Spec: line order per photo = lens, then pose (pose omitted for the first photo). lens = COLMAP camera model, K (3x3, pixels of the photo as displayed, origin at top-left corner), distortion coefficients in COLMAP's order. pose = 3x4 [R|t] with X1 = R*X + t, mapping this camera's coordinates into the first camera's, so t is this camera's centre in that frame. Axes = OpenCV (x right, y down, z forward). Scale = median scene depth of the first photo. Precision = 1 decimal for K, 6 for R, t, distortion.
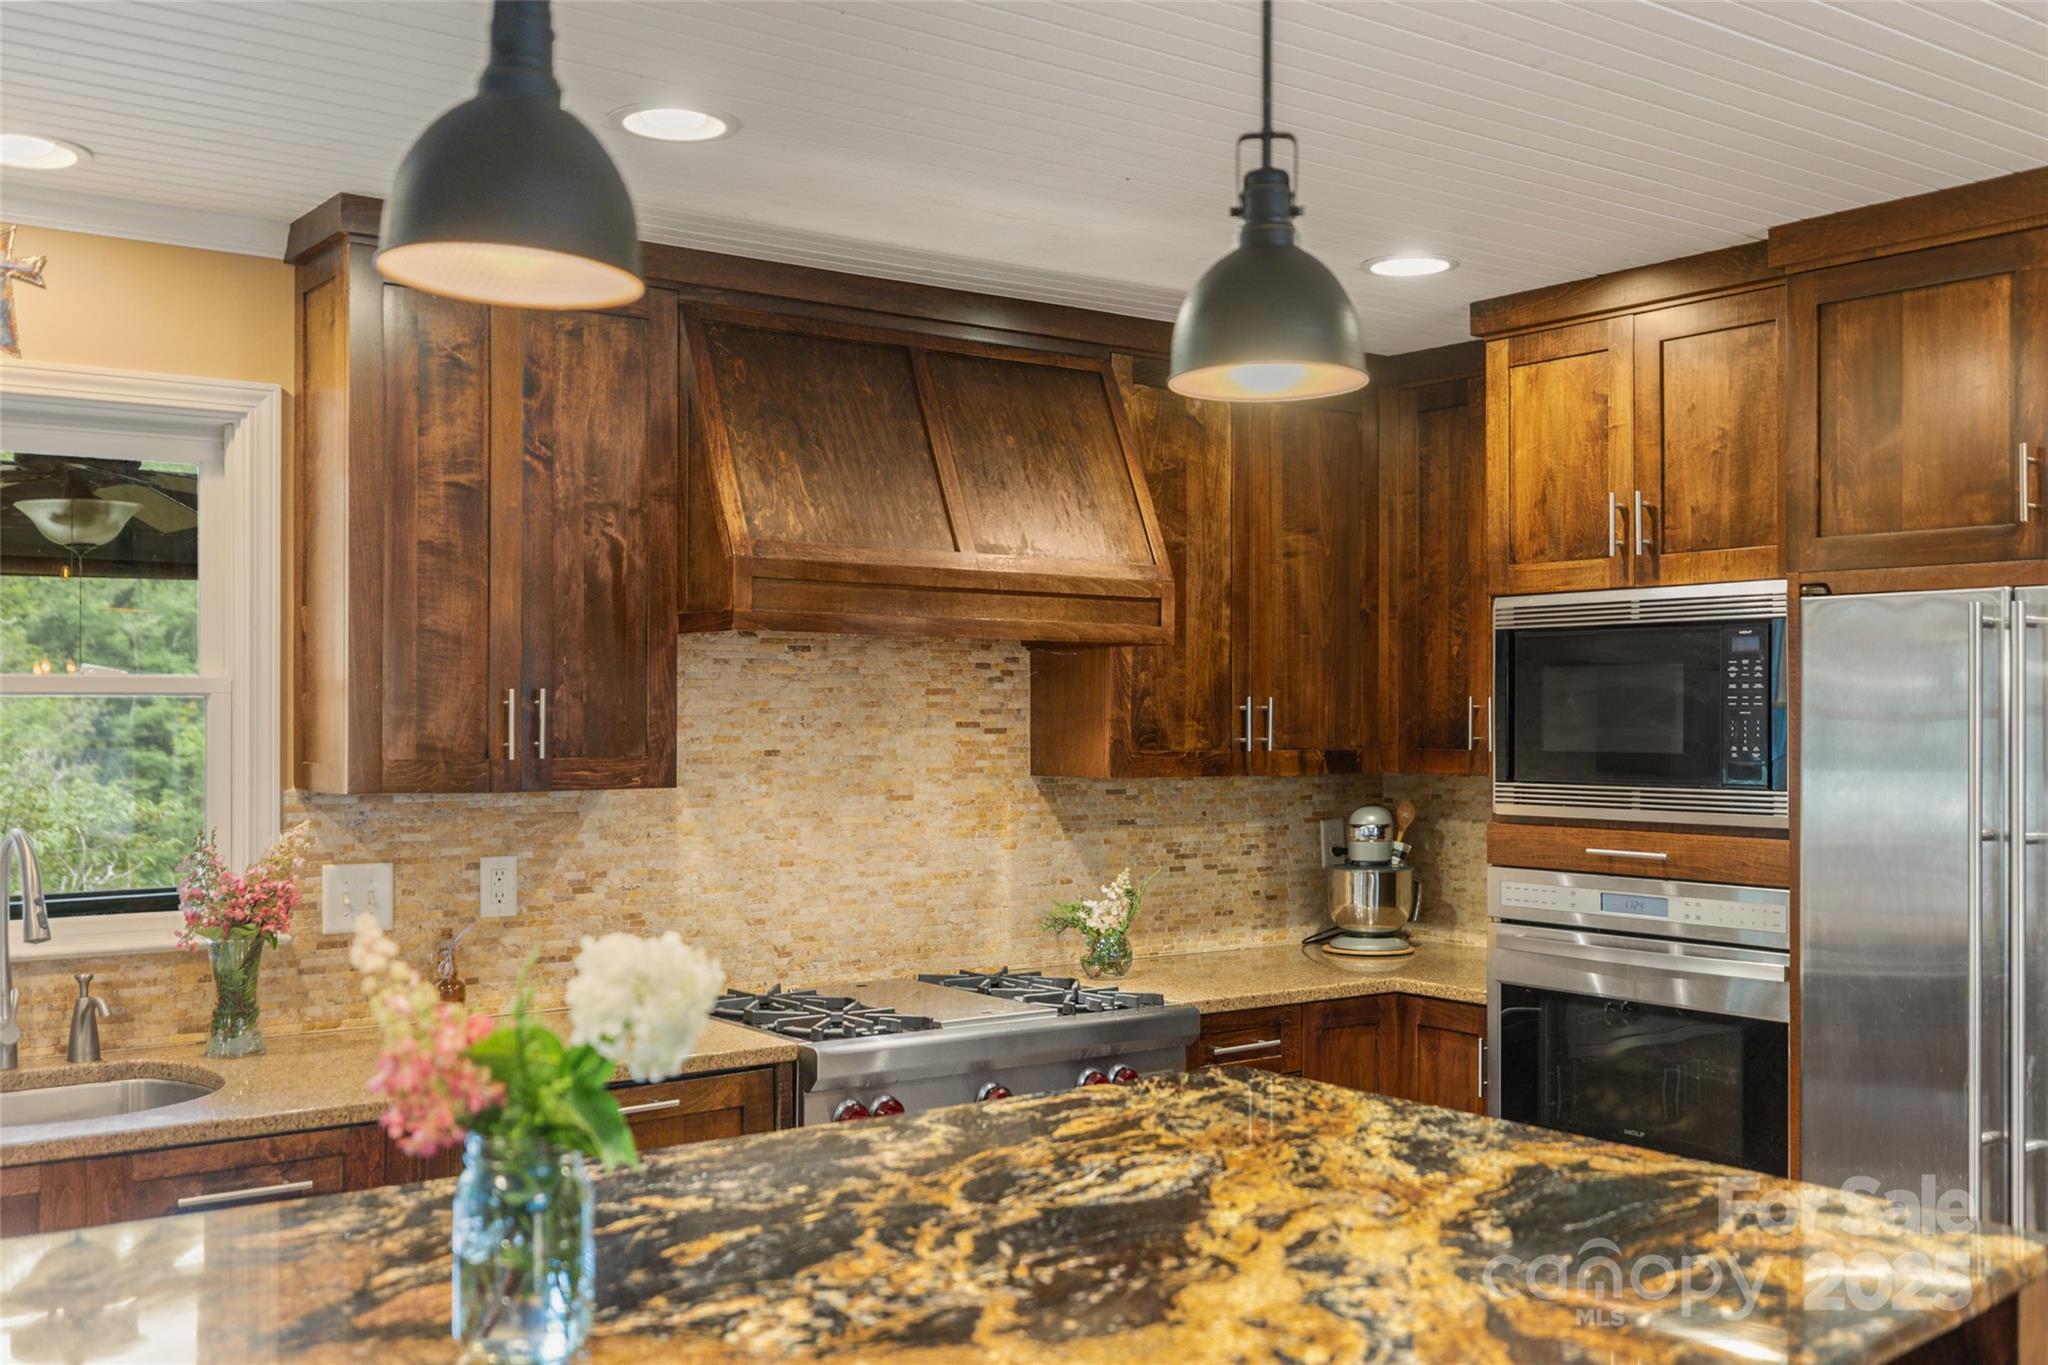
lens RADIAL K [[1991.8, 0, 1022.4], [0, 1991.8, 683.0], [0, 0, 1]] dist [0.008090, 0.000000]
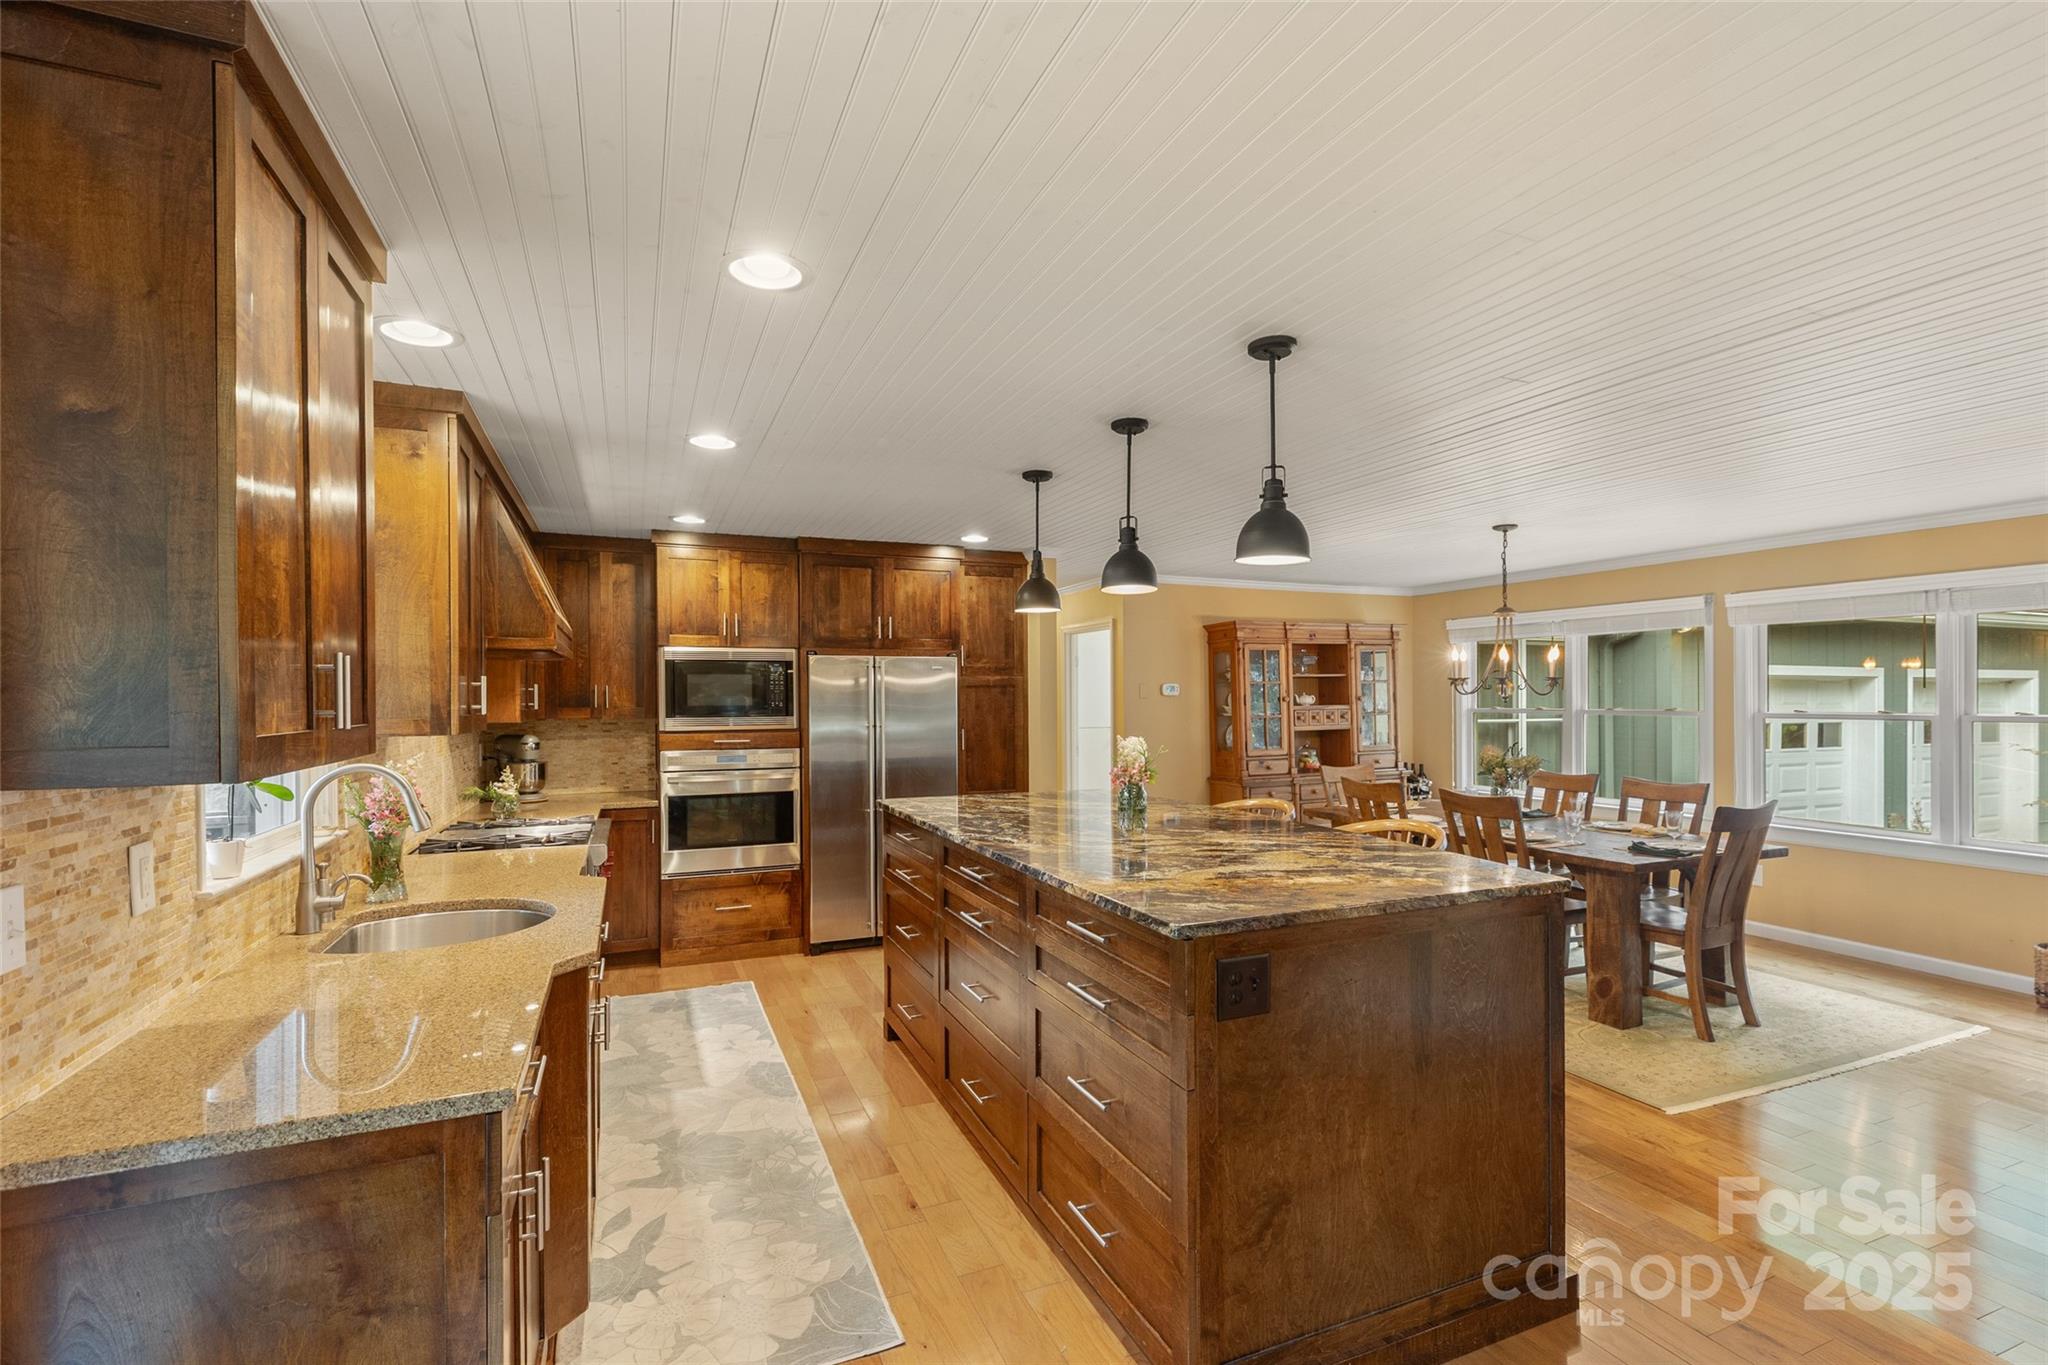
lens RADIAL K [[940.5, 0, 1043.7], [0, 940.5, 685.6], [0, 0, 1]] dist [0.009161, 0.001032]
pose [[0.216847, 0.008646, 0.976167, -0.852068], [-0.011986, 0.999909, -0.006193, 0.009054], [-0.976132, -0.010357, 0.216931, 0.259803]]
